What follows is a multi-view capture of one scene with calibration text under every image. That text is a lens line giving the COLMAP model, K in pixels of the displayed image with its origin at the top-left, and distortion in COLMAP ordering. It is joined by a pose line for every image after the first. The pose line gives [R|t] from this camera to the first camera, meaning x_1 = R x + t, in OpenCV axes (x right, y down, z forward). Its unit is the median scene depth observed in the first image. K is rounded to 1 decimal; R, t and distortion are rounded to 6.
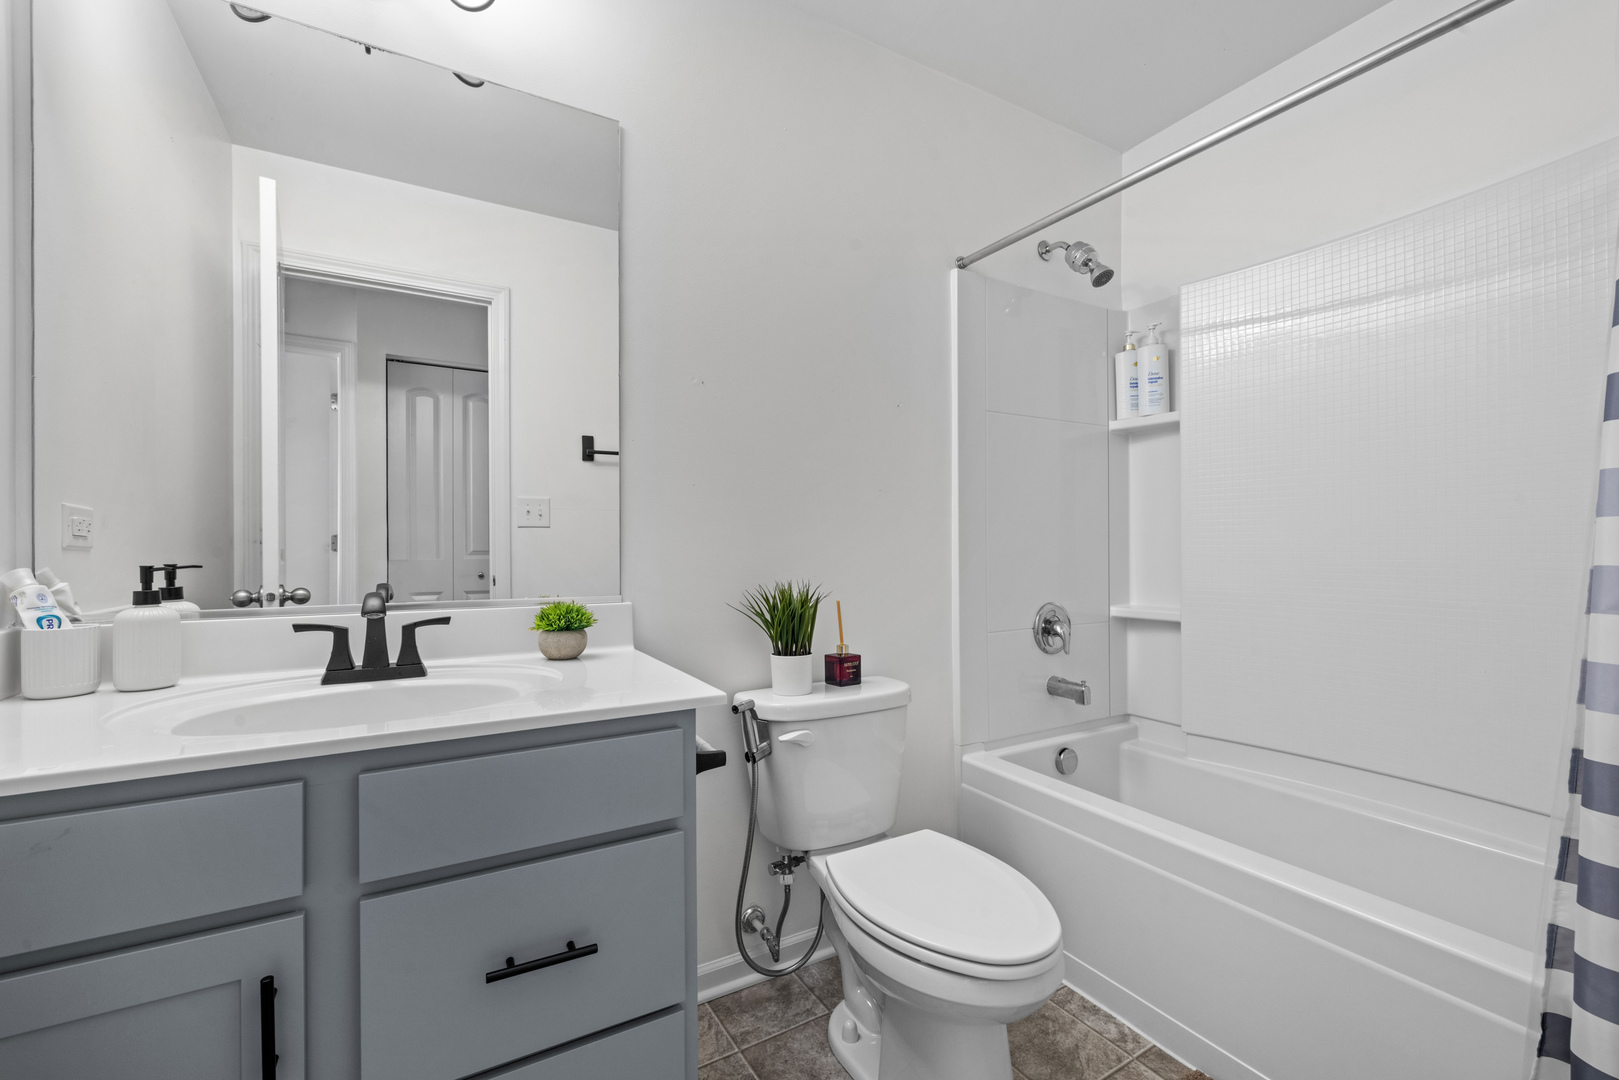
lens RADIAL K [[675.1, 0, 811.1], [0, 675.1, 545.2], [0, 0, 1]] dist [-0.001776, -0.000272]
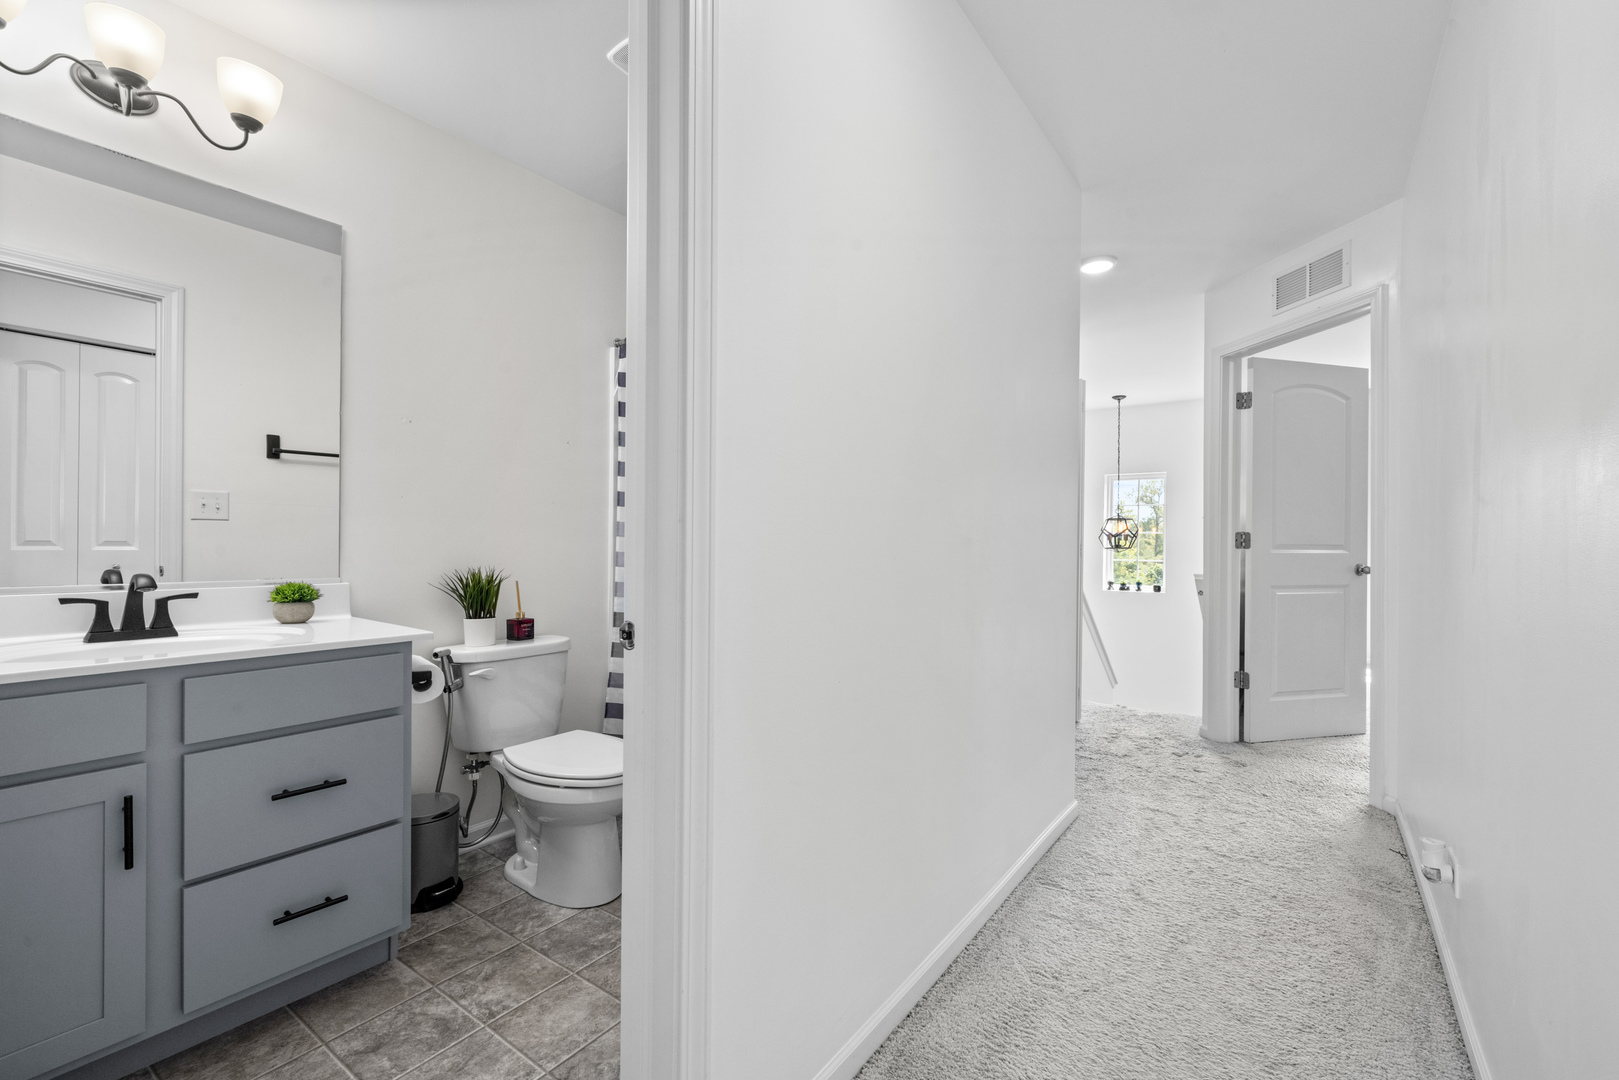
lens RADIAL K [[692.6, 0, 821.3], [0, 692.6, 543.0], [0, 0, 1]] dist [0.000955, -0.000302]
pose [[0.915141, 0.011033, 0.402983, 0.040366], [-0.013389, 0.999906, 0.003029, -0.012044], [-0.402911, -0.008168, 0.915203, -0.648087]]
